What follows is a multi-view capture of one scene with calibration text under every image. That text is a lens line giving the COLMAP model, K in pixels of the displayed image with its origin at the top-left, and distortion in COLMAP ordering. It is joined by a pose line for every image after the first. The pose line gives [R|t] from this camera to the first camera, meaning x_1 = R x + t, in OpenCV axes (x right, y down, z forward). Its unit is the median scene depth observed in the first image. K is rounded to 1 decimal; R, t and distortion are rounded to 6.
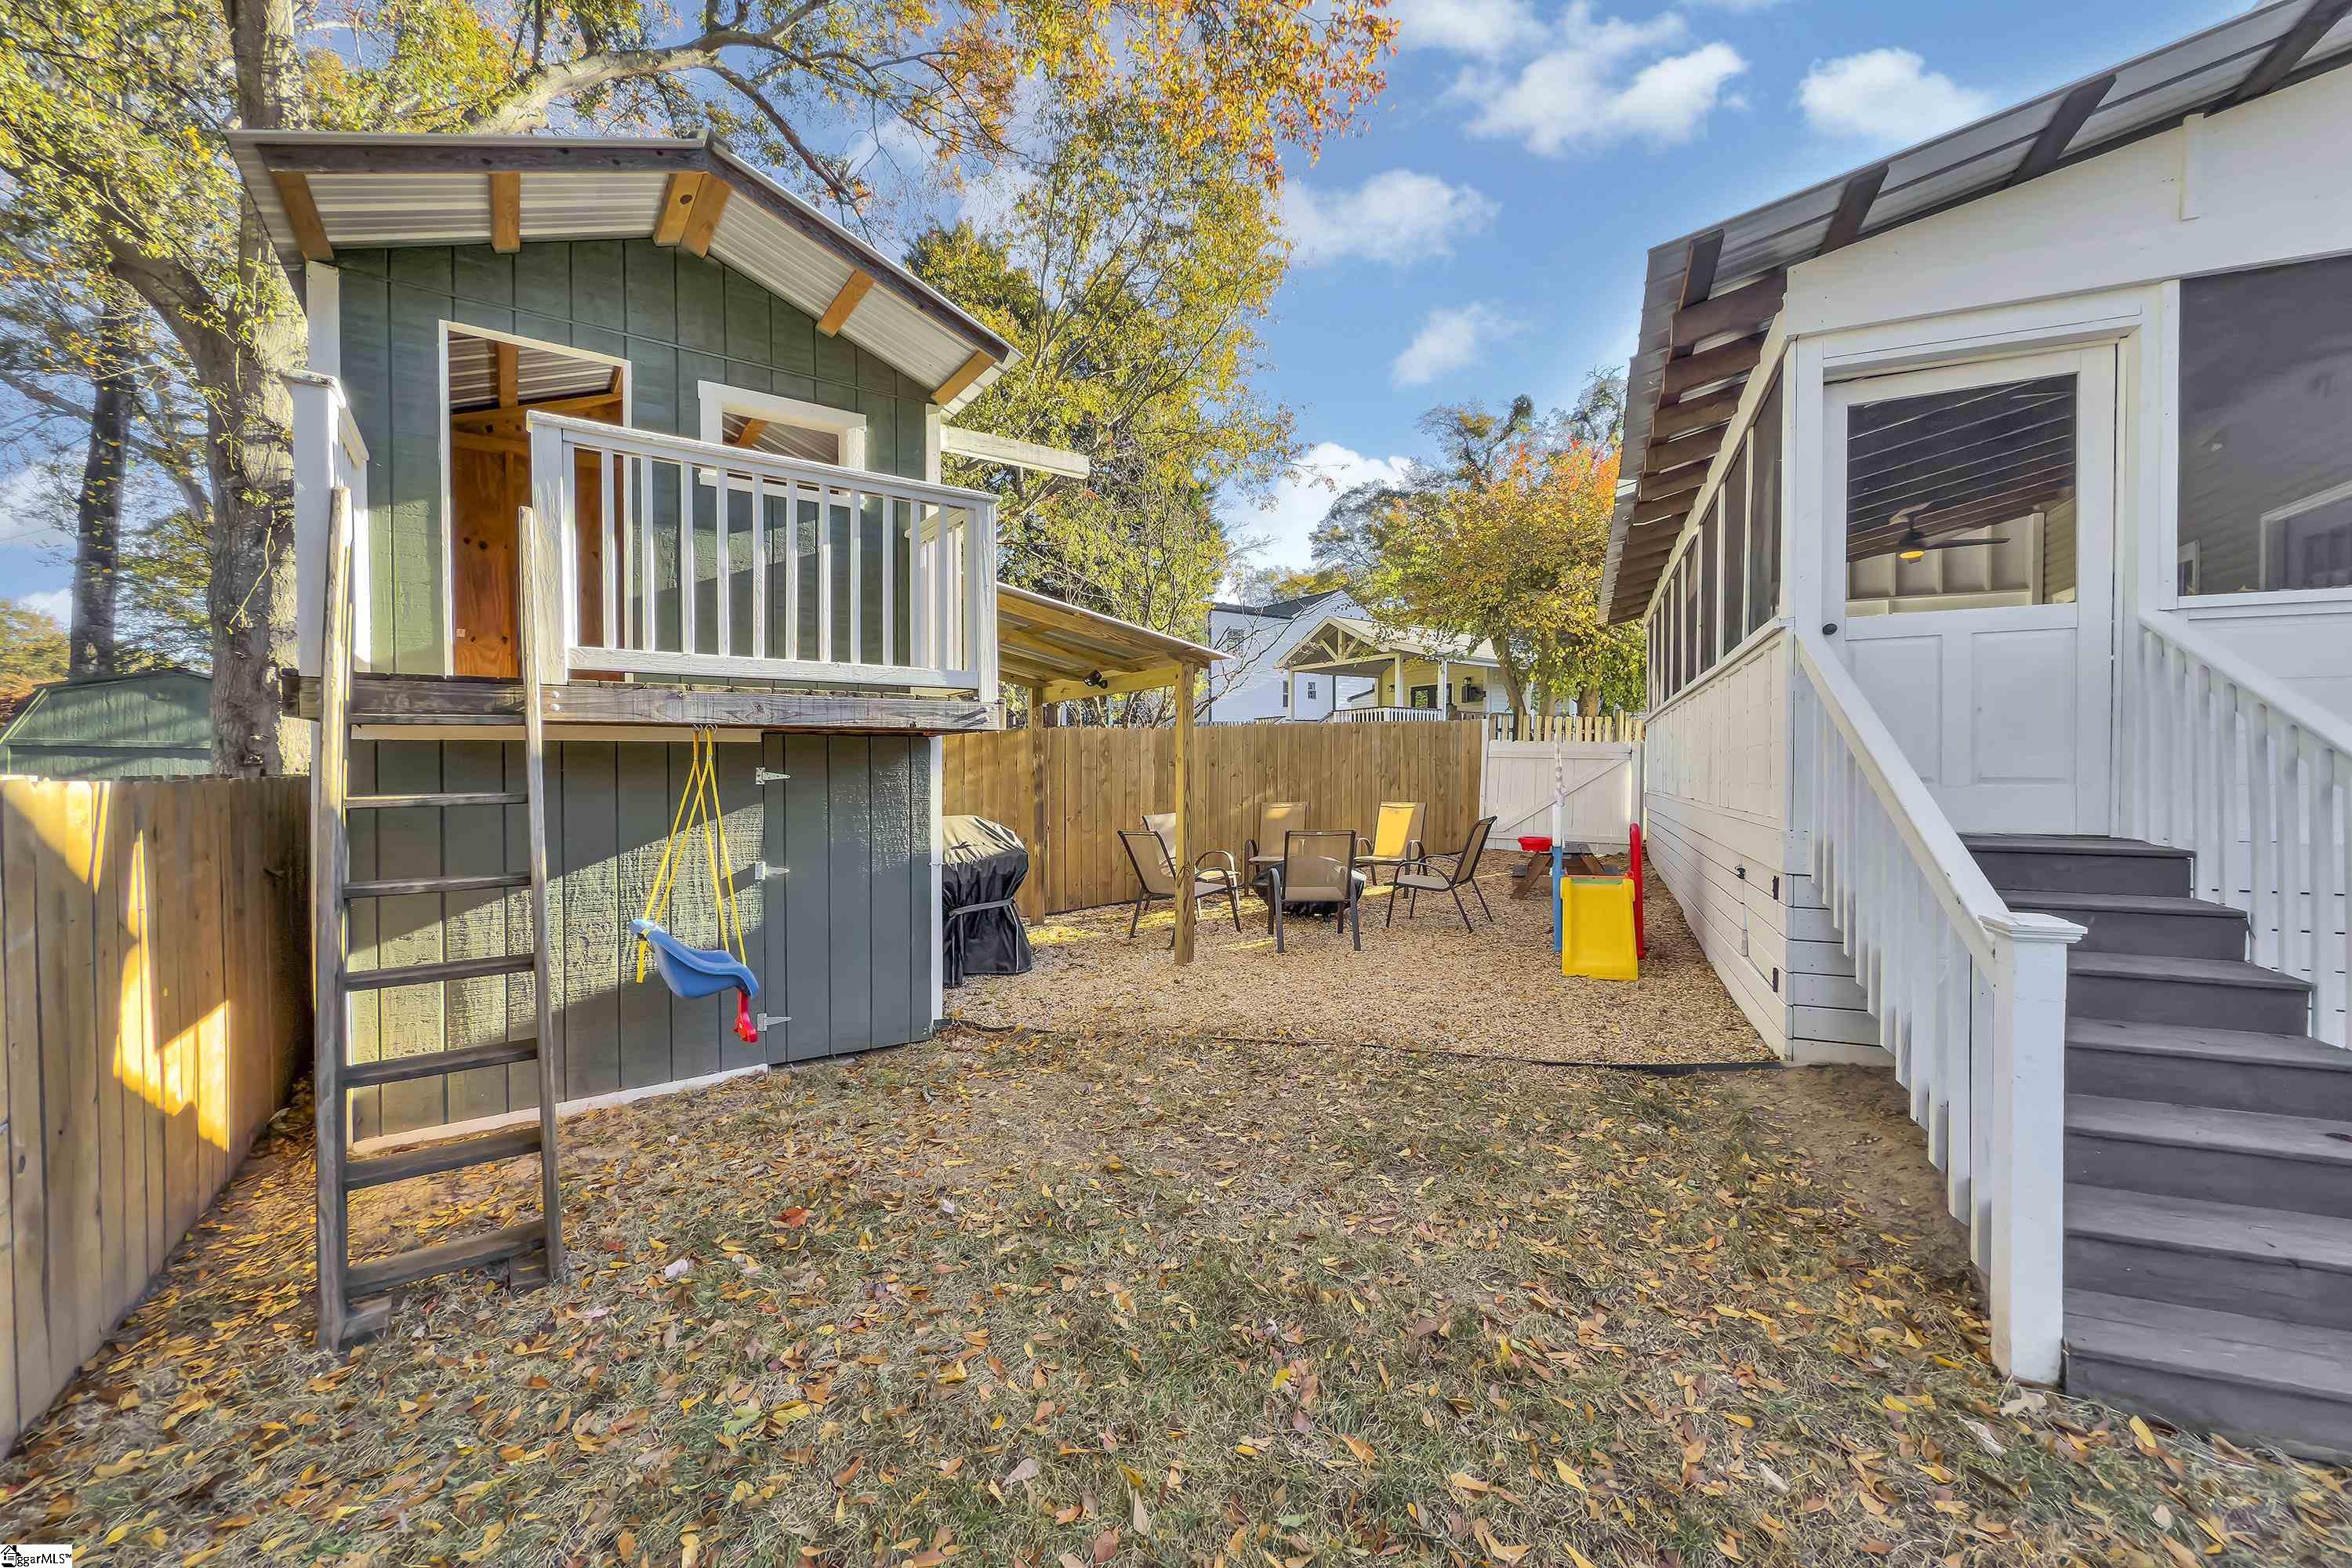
lens RADIAL K [[932.4, 0, 1176.0], [0, 932.4, 784.0], [0, 0, 1]] dist [-0.001291, -0.000137]
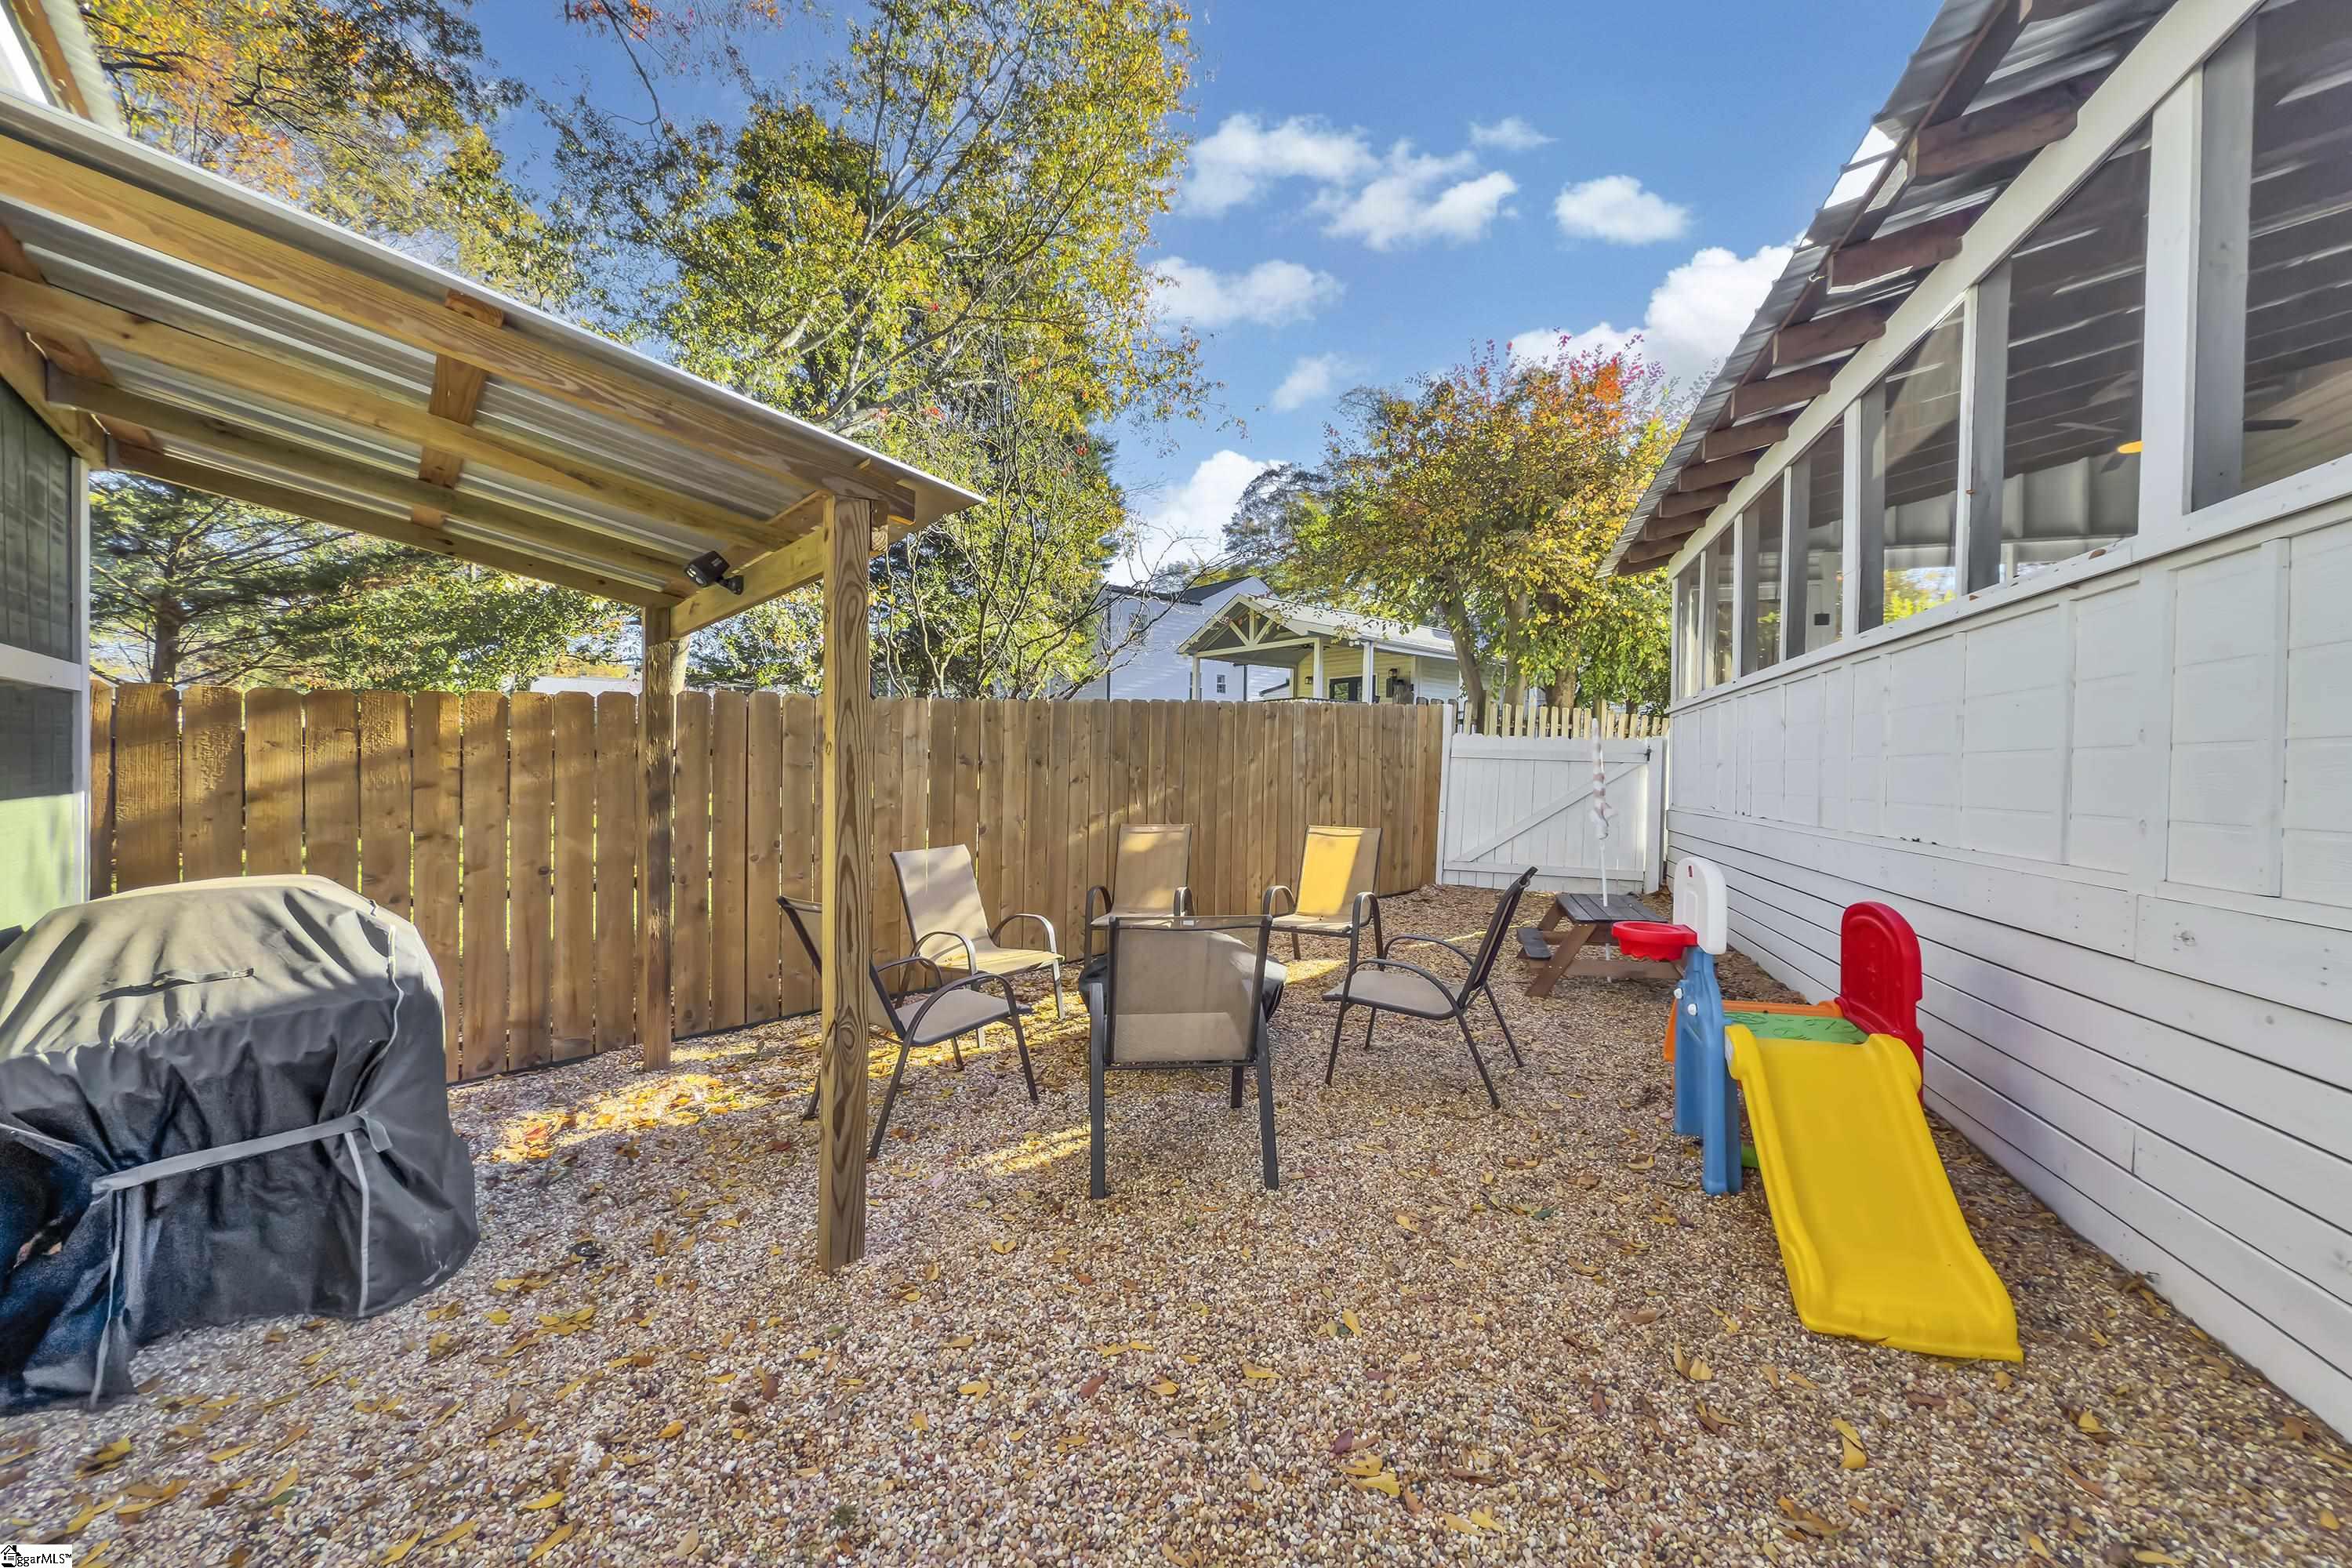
lens RADIAL K [[932.4, 0, 1176.0], [0, 932.4, 784.0], [0, 0, 1]] dist [-0.001291, -0.000137]
pose [[0.995619, 0.011290, 0.092815, 0.029779], [-0.011444, 0.999934, 0.001118, -0.003320], [-0.092796, -0.002175, 0.995683, 0.157374]]
